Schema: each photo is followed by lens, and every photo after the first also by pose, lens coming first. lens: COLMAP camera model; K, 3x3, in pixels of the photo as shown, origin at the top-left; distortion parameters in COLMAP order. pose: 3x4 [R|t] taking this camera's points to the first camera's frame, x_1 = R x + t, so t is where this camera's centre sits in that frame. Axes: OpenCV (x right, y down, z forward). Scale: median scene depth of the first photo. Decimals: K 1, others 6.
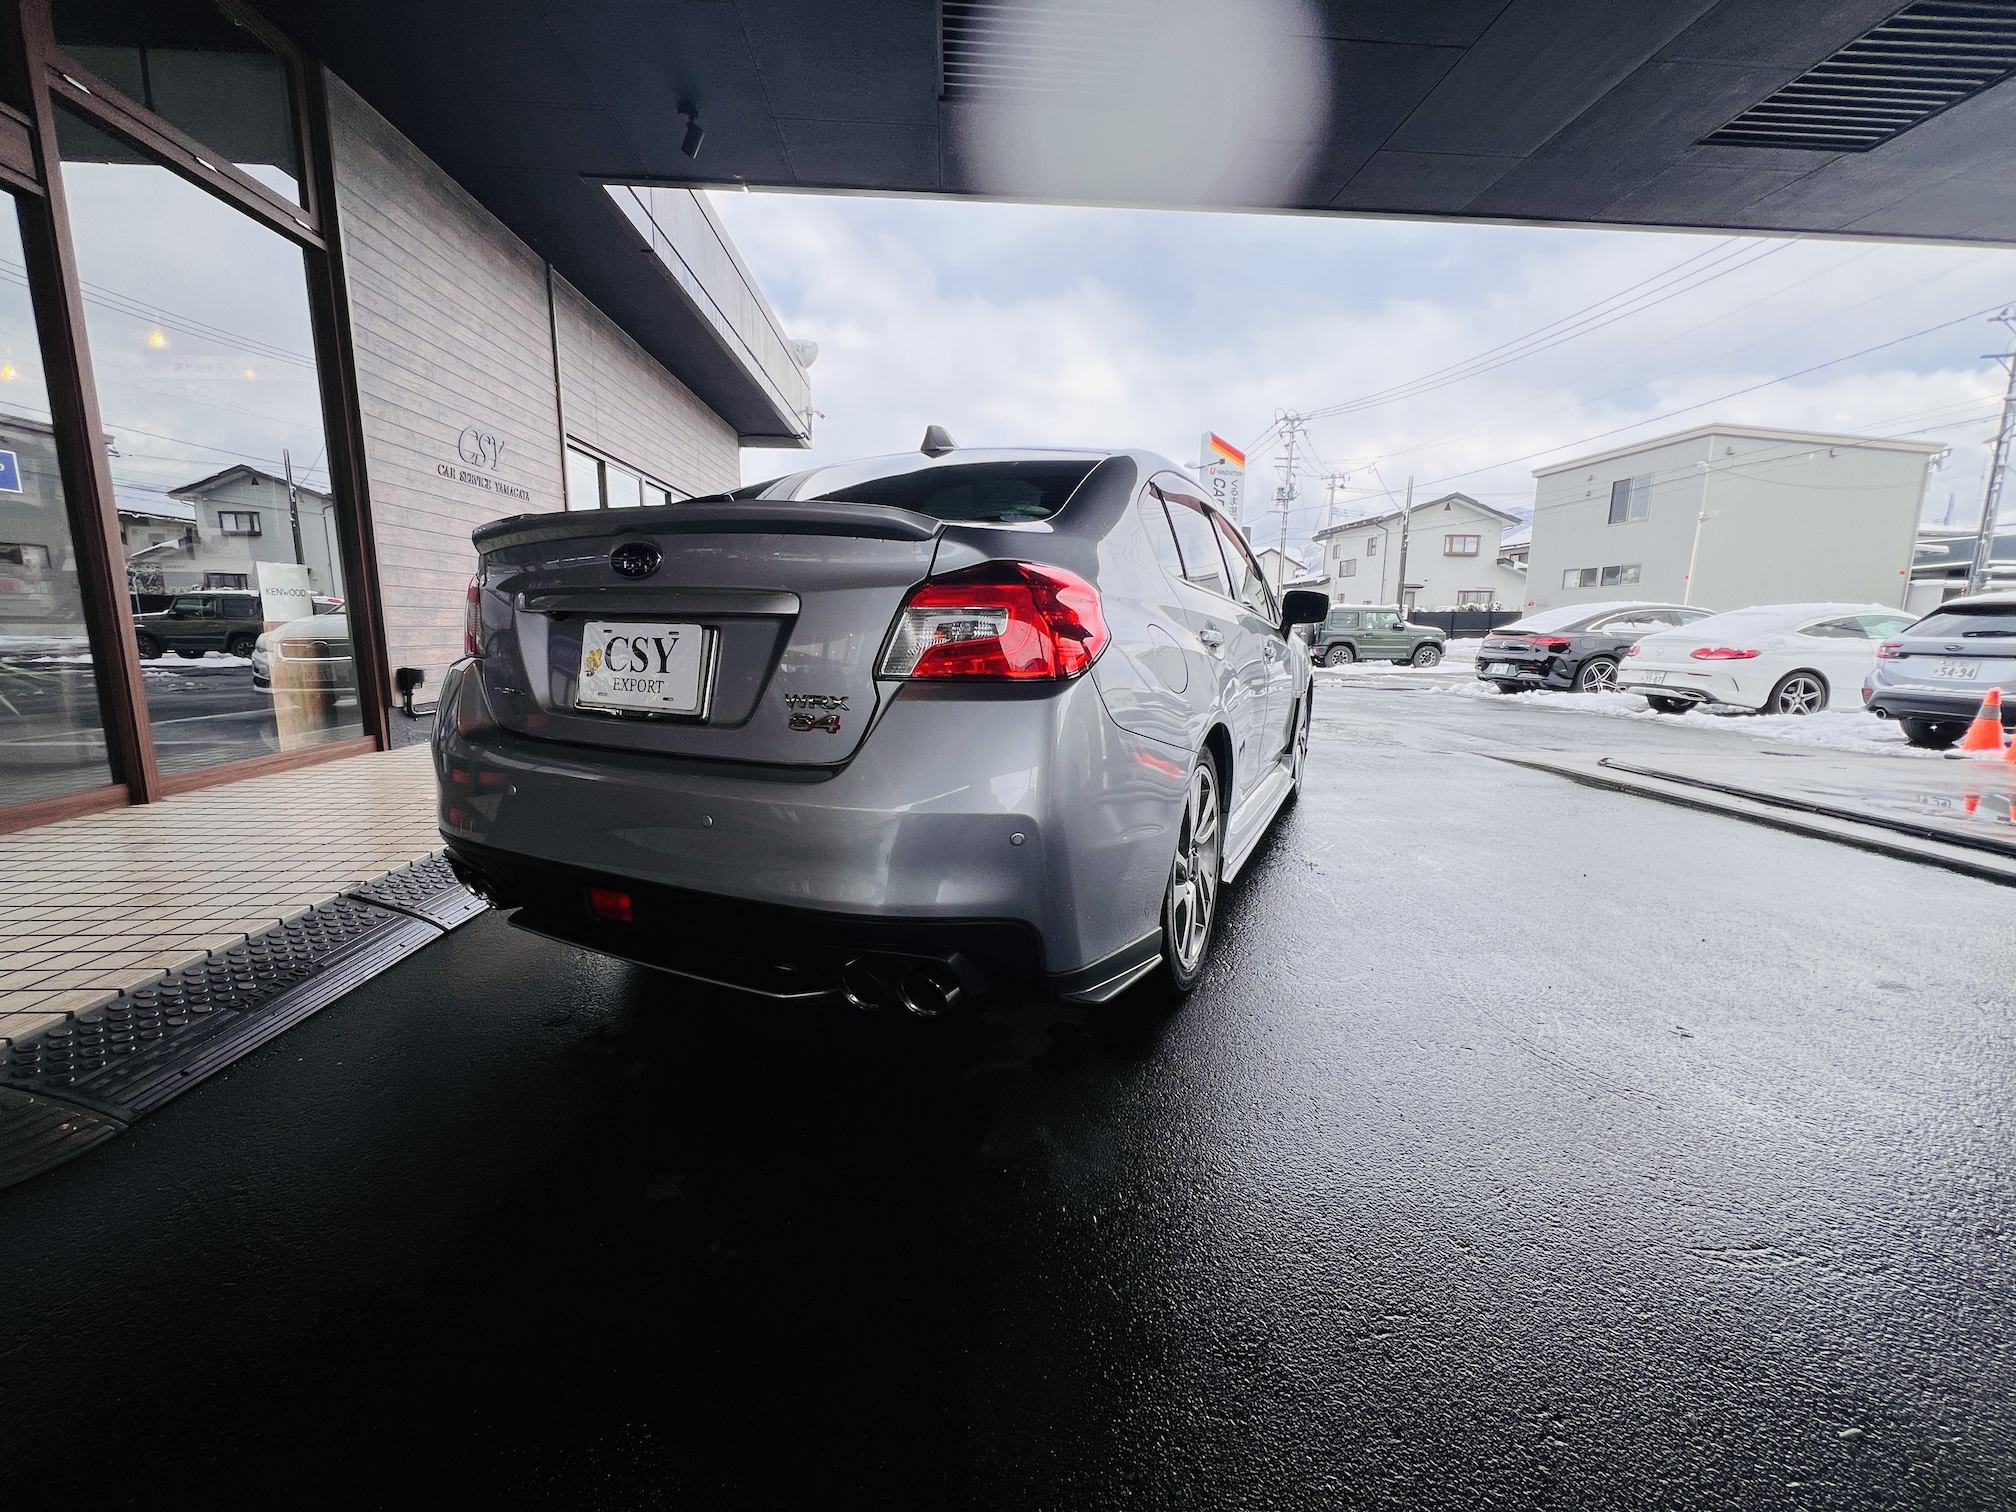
lens RADIAL K [[805.4, 0, 972.3], [0, 805.4, 748.7], [0, 0, 1]] dist [-0.003153, -0.000823]
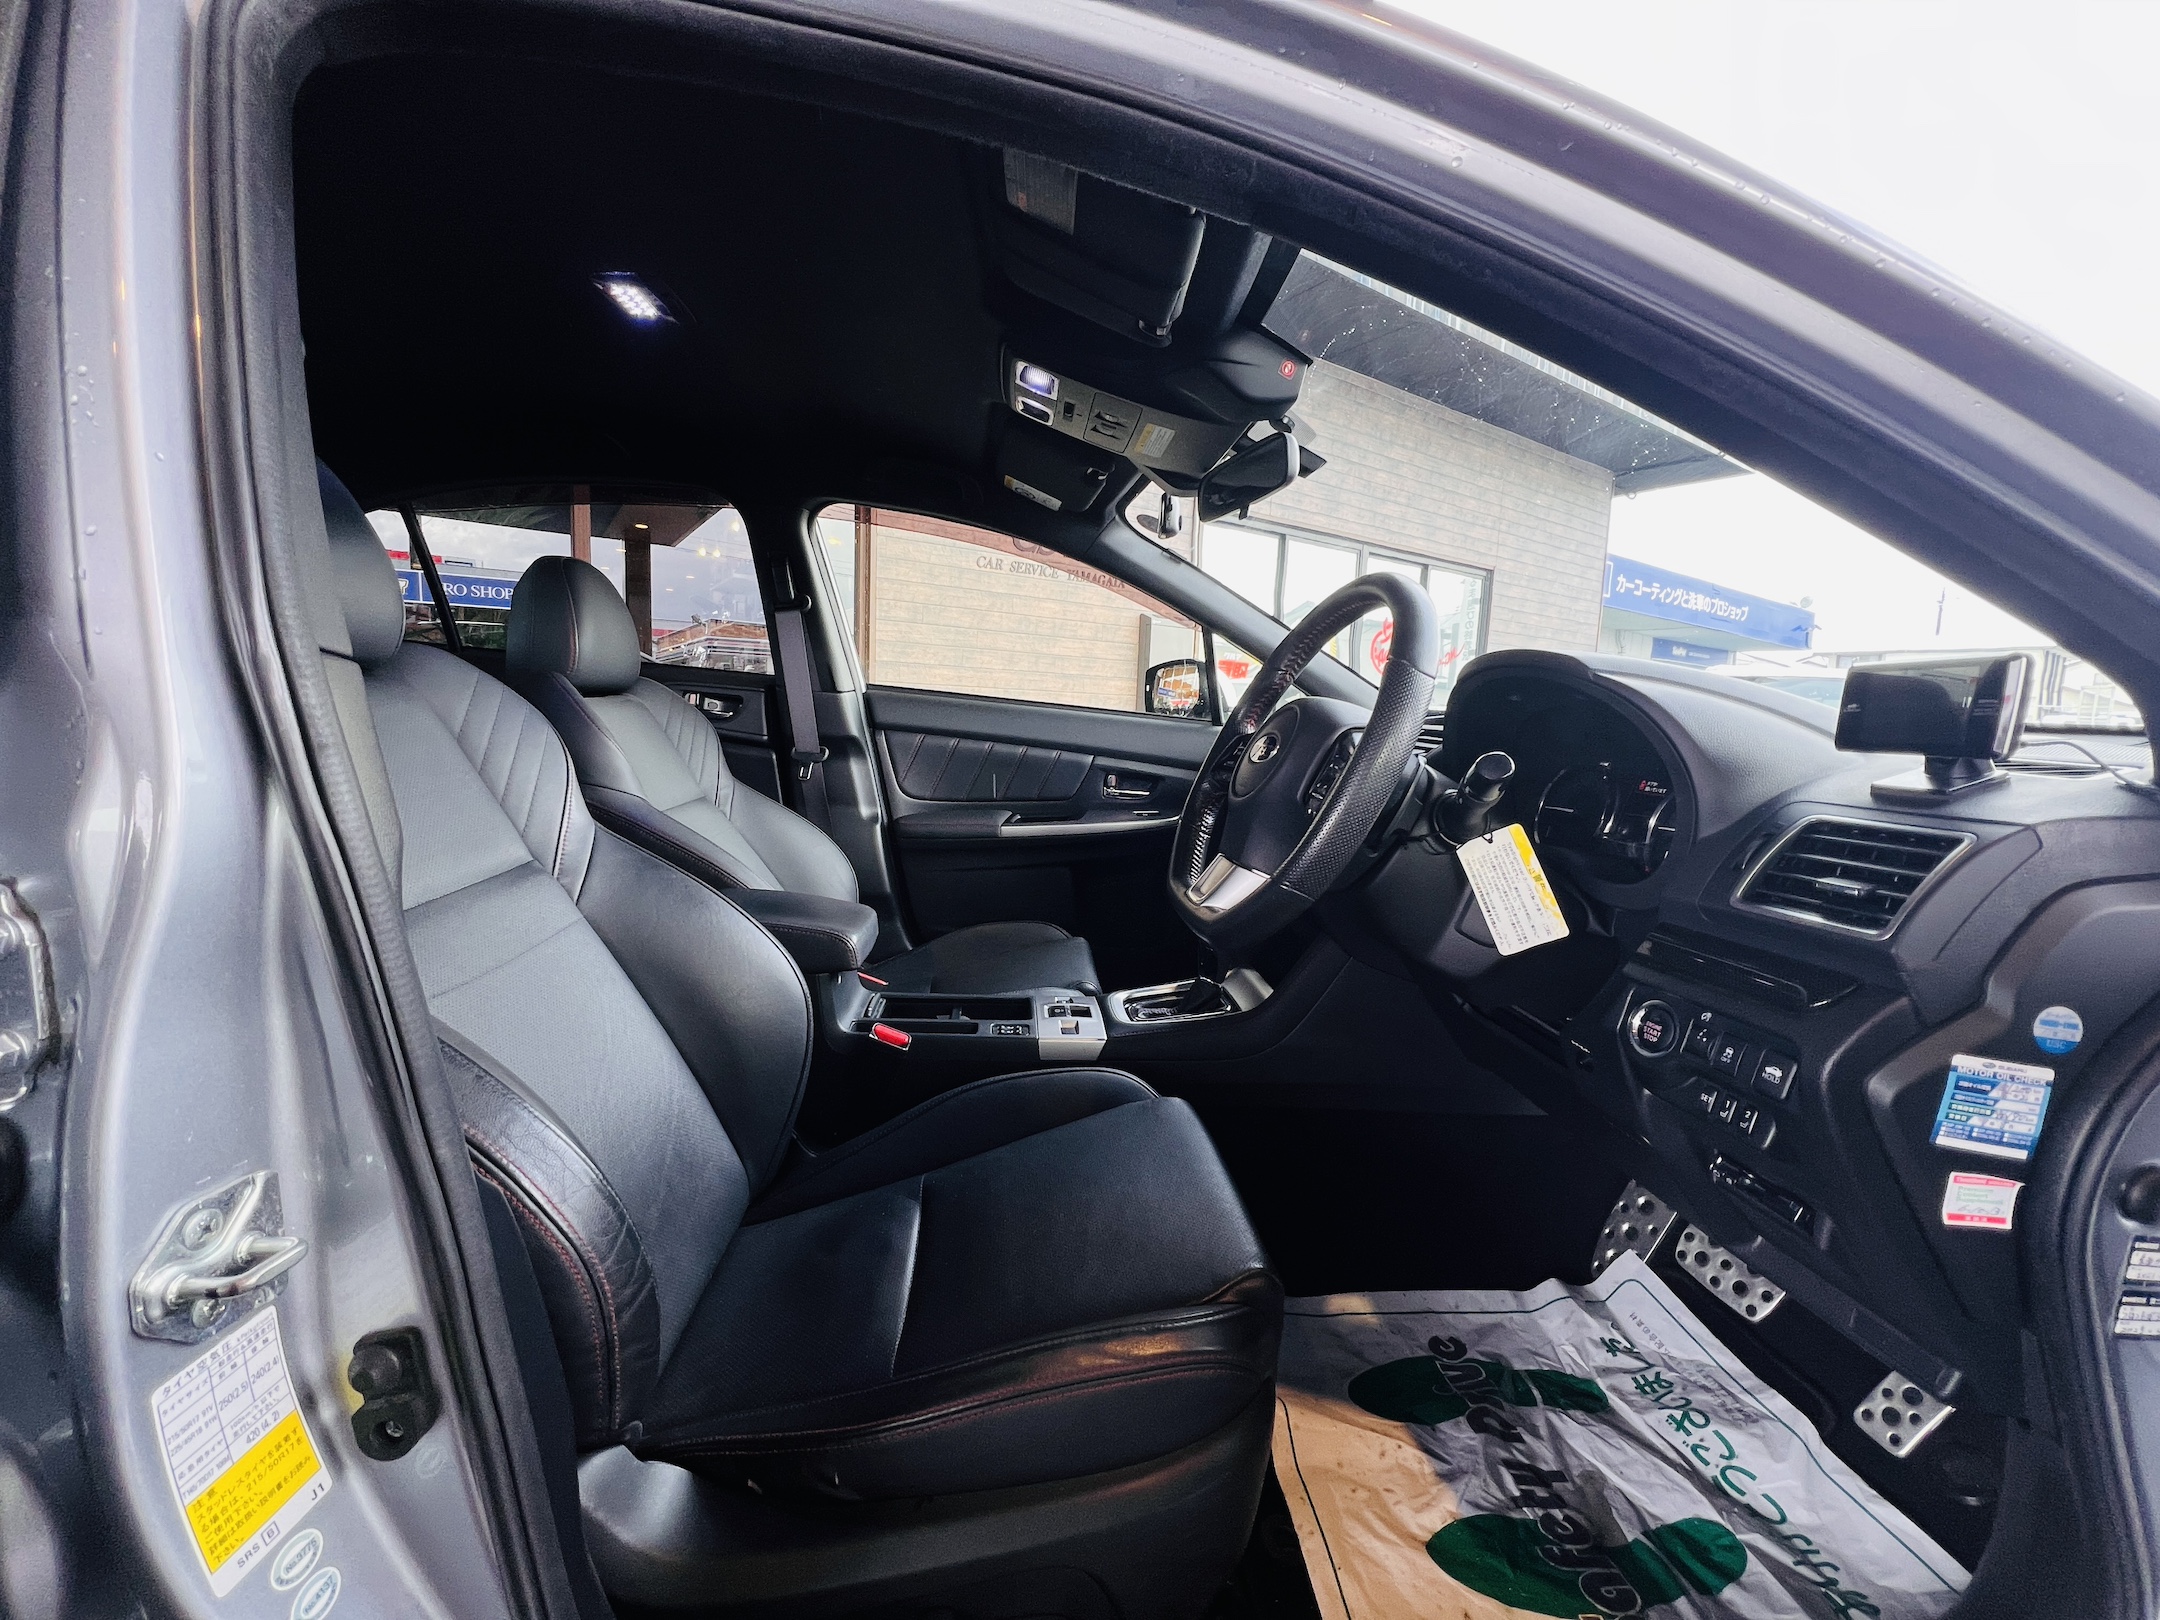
lens RADIAL K [[862.9, 0, 1074.1], [0, 862.9, 818.3], [0, 0, 1]] dist [-0.003153, -0.000823]
pose [[0.526465, 0.105568, -0.843617, 0.087623], [-0.161301, 0.986642, 0.022804, -0.025662], [0.834756, 0.124070, 0.536460, 0.170616]]
